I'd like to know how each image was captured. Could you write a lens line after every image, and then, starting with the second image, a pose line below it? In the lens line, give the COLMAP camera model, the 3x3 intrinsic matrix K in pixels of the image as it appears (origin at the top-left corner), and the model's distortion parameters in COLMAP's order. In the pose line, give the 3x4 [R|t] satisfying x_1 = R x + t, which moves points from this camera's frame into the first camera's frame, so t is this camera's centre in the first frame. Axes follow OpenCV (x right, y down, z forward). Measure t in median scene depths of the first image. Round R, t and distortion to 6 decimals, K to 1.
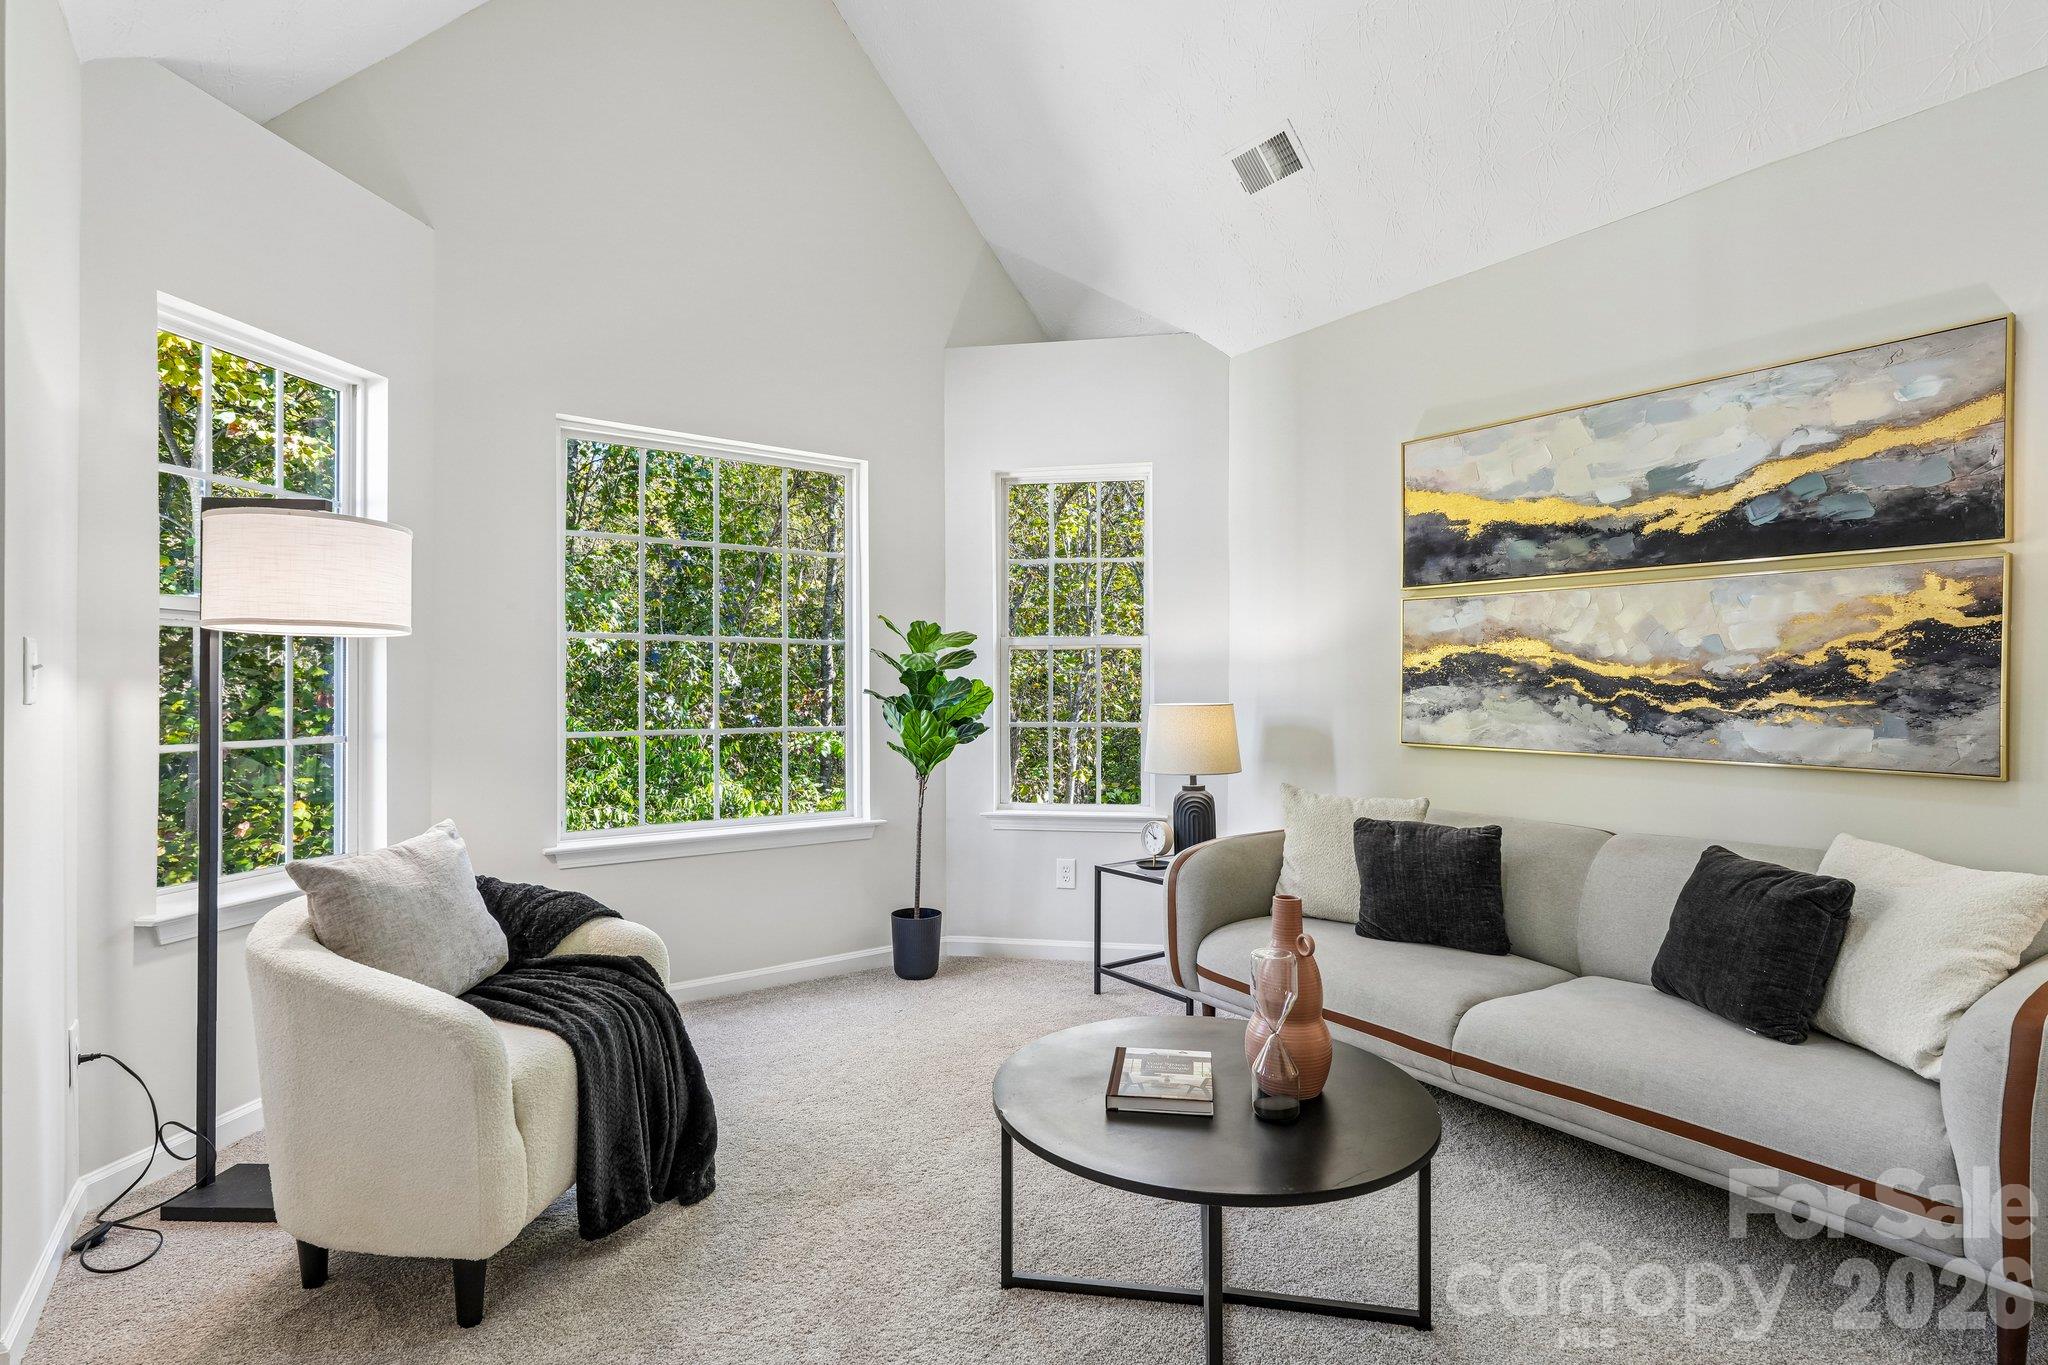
lens RADIAL K [[1008.8, 0, 1014.3], [0, 1008.8, 683.6], [0, 0, 1]] dist [0.002293, 0.000866]
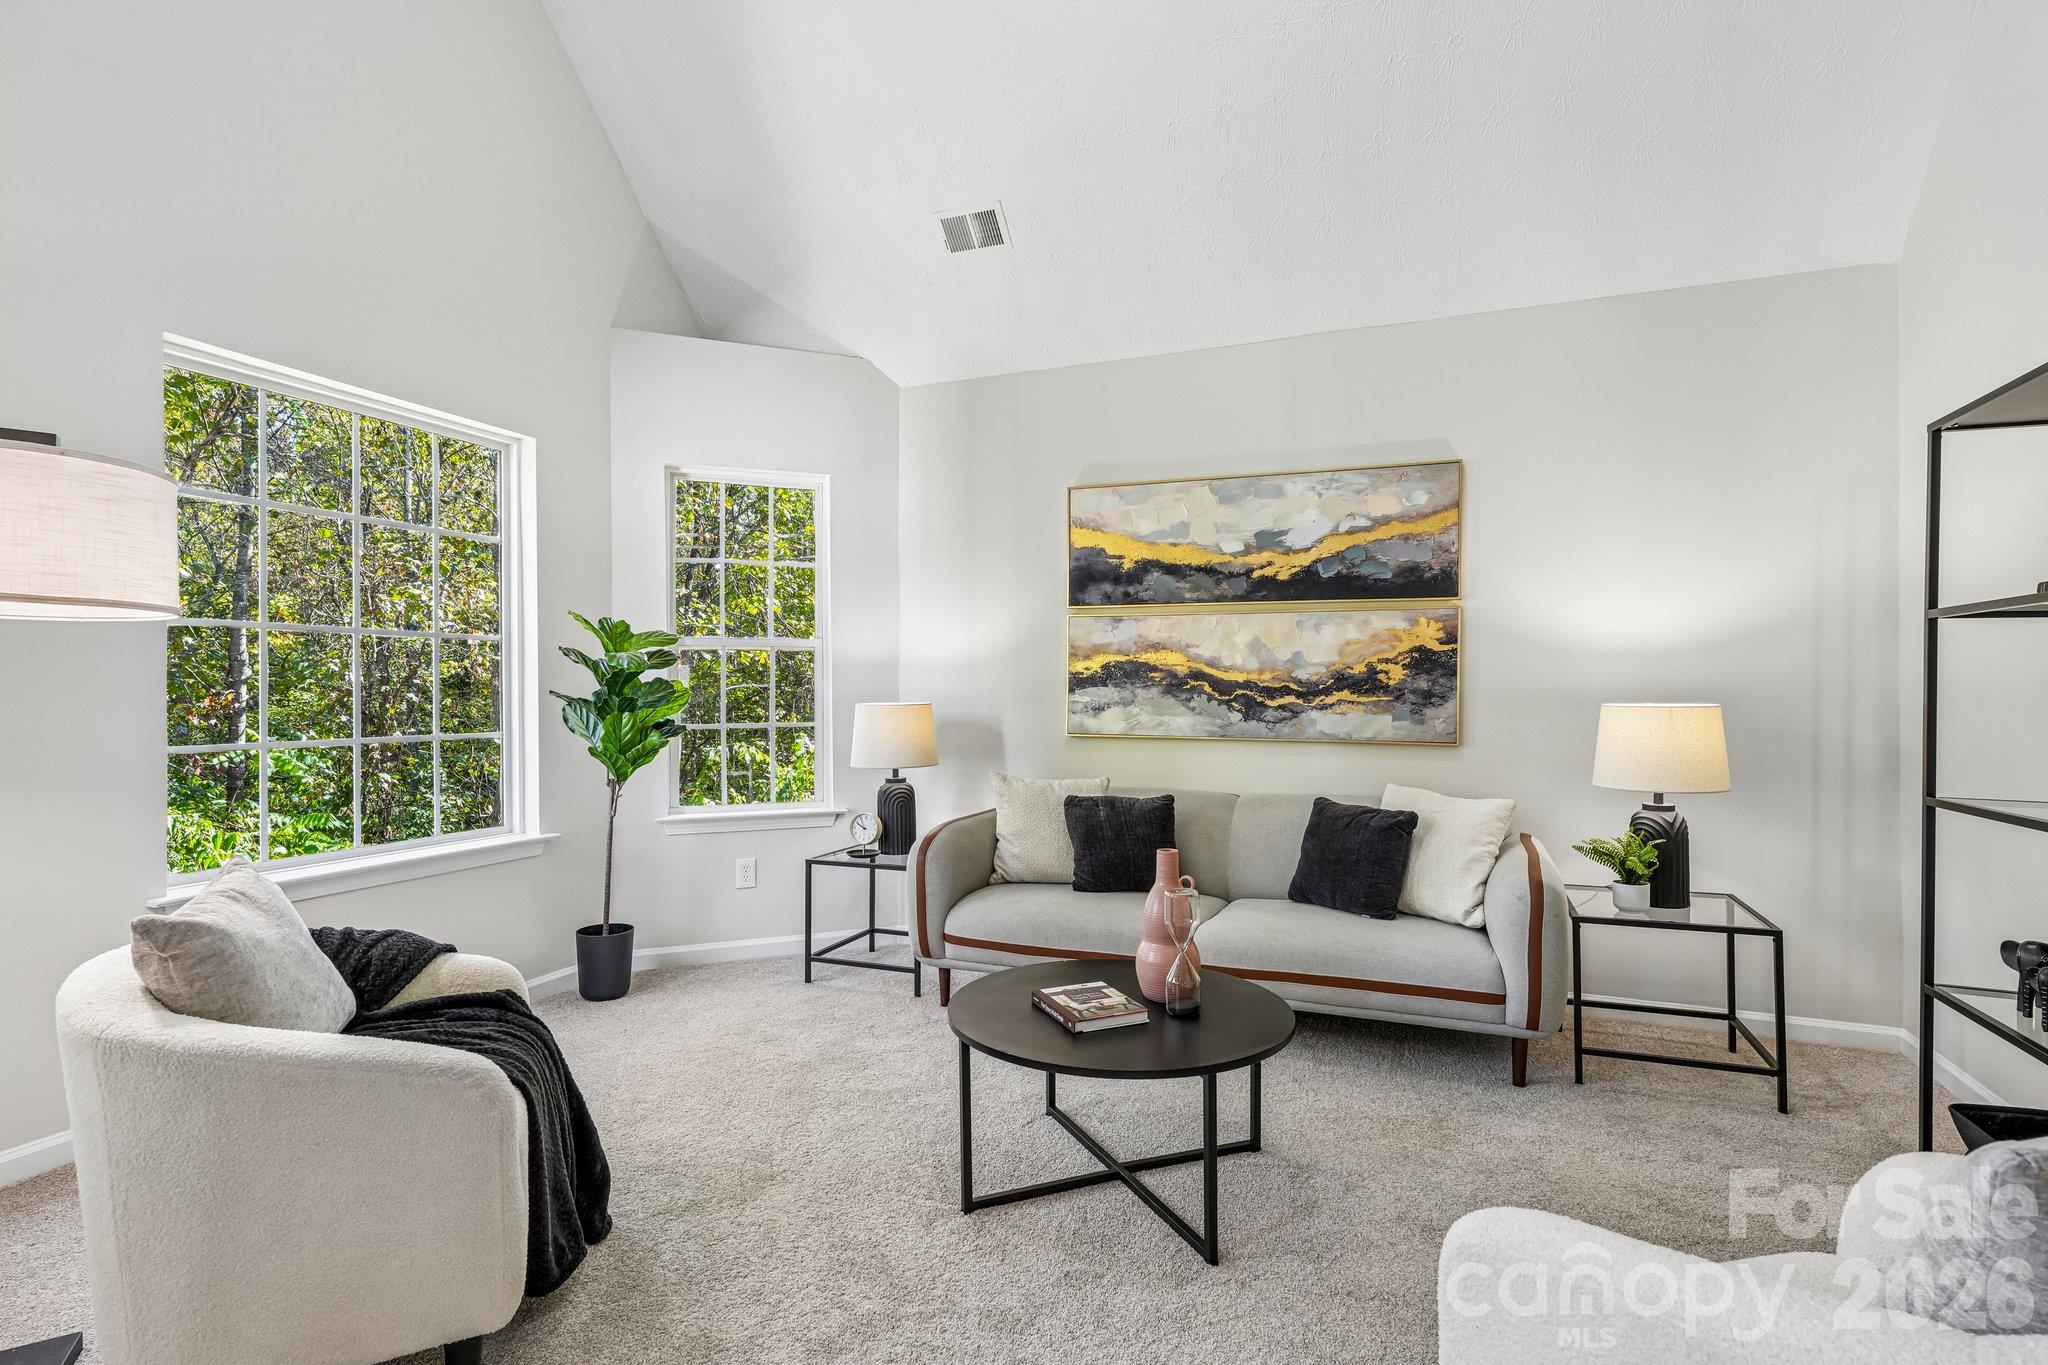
lens RADIAL K [[1008.8, 0, 1023.0], [0, 1008.8, 685.6], [0, 0, 1]] dist [0.002293, 0.000866]
pose [[0.846218, 0.001022, 0.532836, -0.368080], [-0.001798, 0.999998, 0.000937, -0.000809], [-0.532834, -0.001751, 0.846218, -0.001546]]
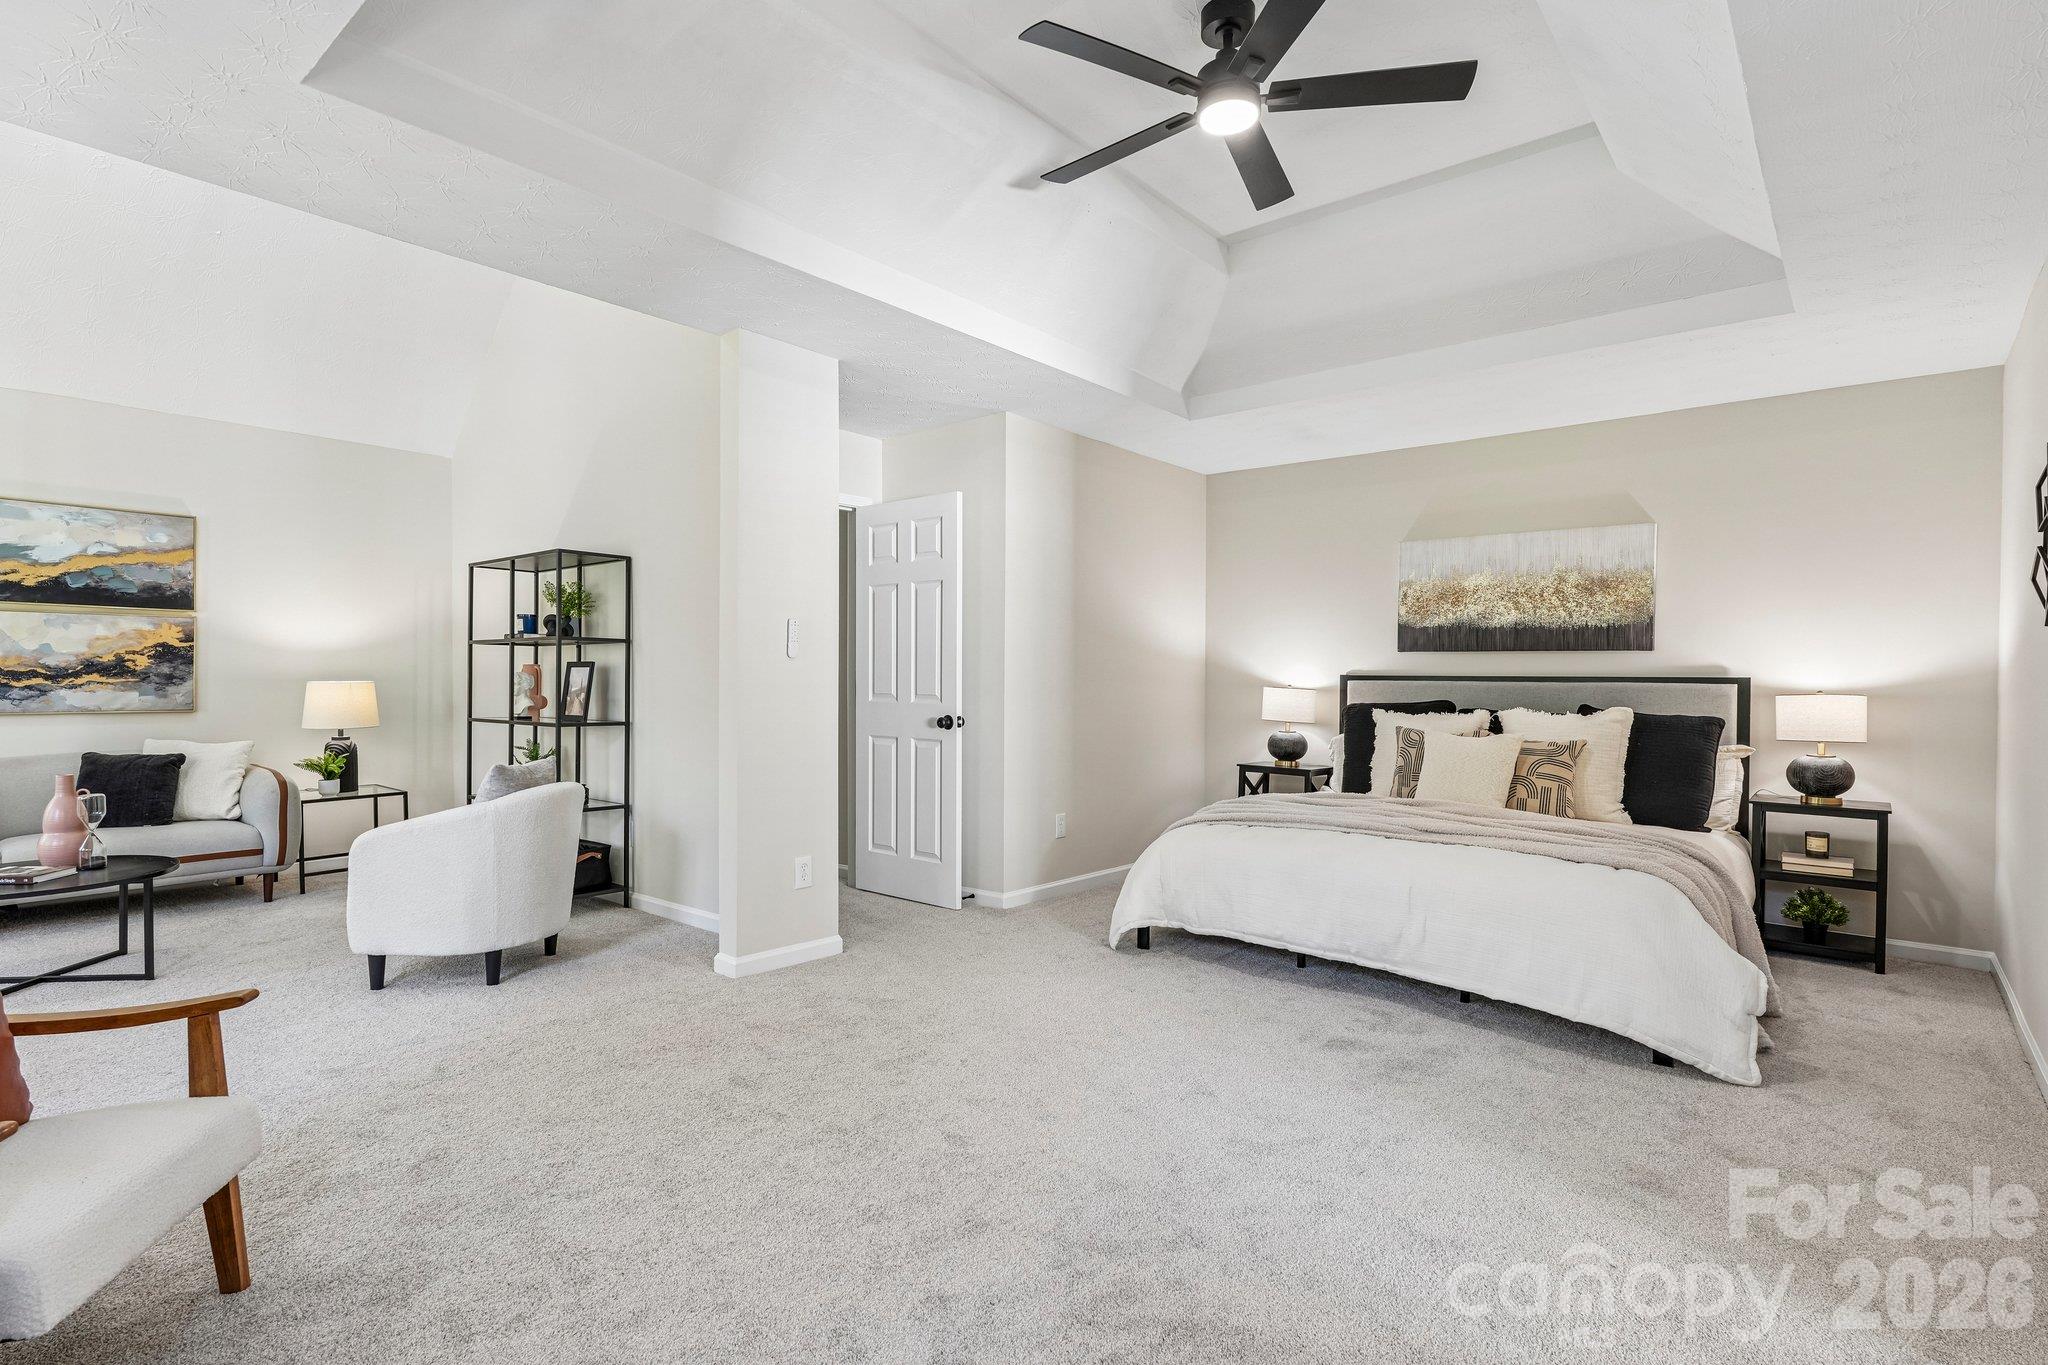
lens RADIAL K [[1008.8, 0, 1025.8], [0, 1008.8, 684.5], [0, 0, 1]] dist [0.002293, 0.000866]
pose [[-0.239889, -0.011529, 0.970732, -1.389734], [-0.006998, 0.999924, 0.010146, -0.004817], [-0.970775, -0.004359, -0.239951, -0.257609]]
